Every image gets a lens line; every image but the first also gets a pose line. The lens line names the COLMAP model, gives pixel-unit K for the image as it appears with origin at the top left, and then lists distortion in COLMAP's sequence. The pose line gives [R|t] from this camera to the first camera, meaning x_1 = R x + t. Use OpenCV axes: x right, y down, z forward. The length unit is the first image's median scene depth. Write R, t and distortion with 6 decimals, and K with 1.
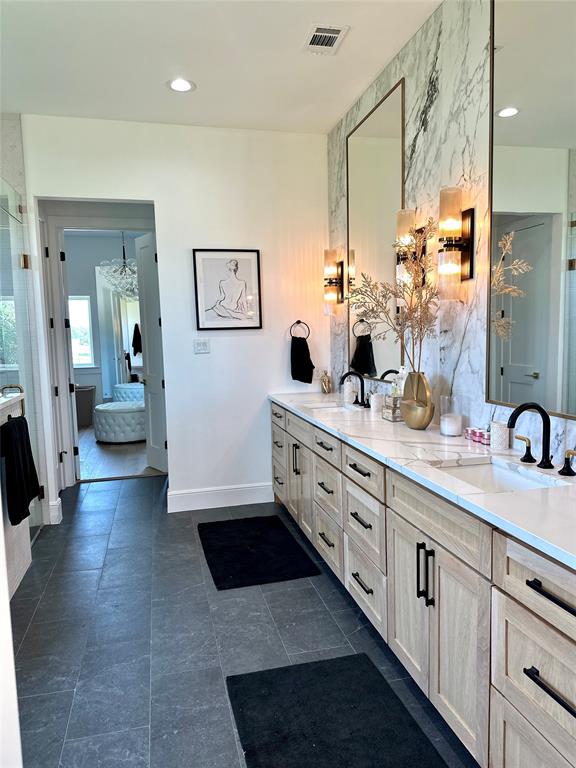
lens RADIAL K [[532.2, 0, 288.0], [0, 532.2, 384.0], [0, 0, 1]] dist [0.095798, -0.126891]
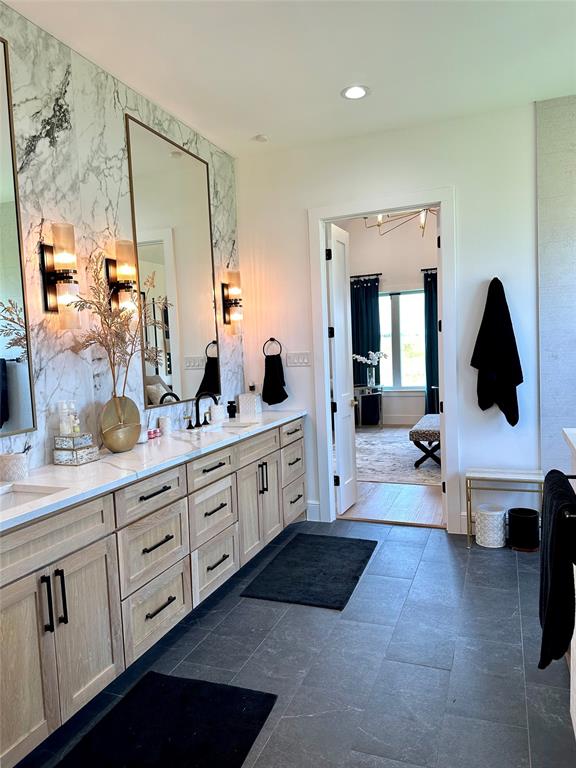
lens RADIAL K [[532.2, 0, 288.0], [0, 532.2, 384.0], [0, 0, 1]] dist [0.095798, -0.126891]
pose [[-0.810941, 0.020795, 0.584758, -0.597318], [0.116428, 0.985119, 0.126430, -0.132144], [-0.573427, 0.170609, -0.801295, 1.549723]]
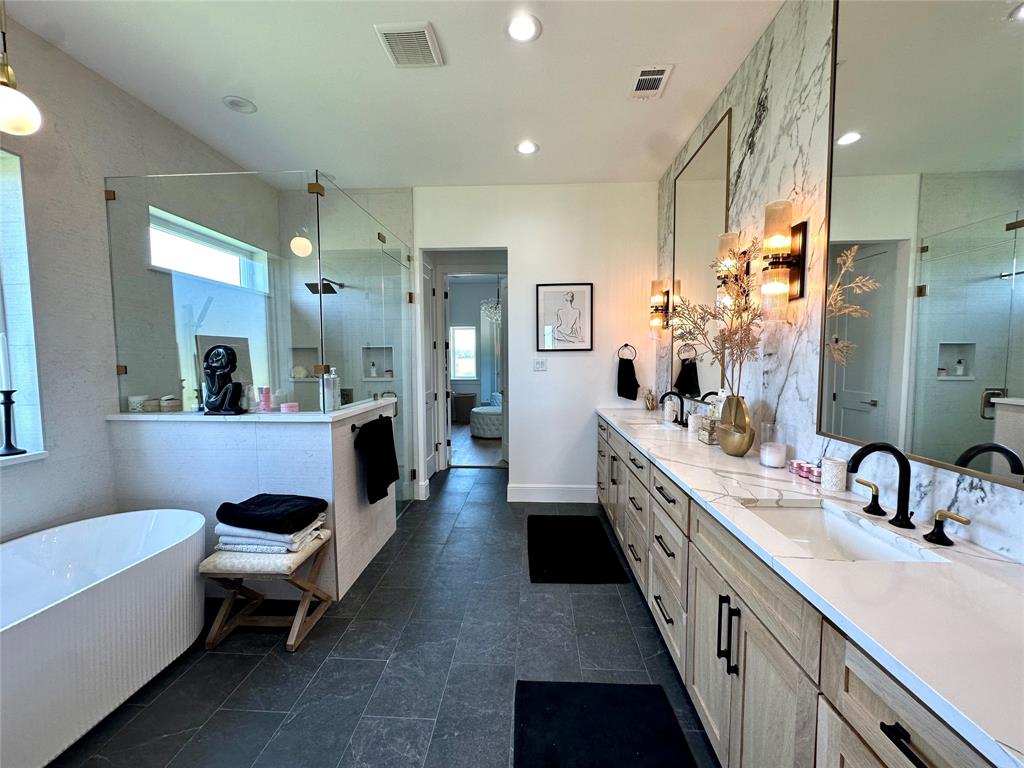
lens RADIAL K [[410.6, 0, 512.0], [0, 410.6, 384.0], [0, 0, 1]] dist [-0.009784, 0.006787]
pose [[0.958469, 0.037504, -0.282721, 0.059211], [-0.045159, 0.998767, -0.020608, -0.009930], [0.281599, 0.032519, 0.958981, 0.167580]]
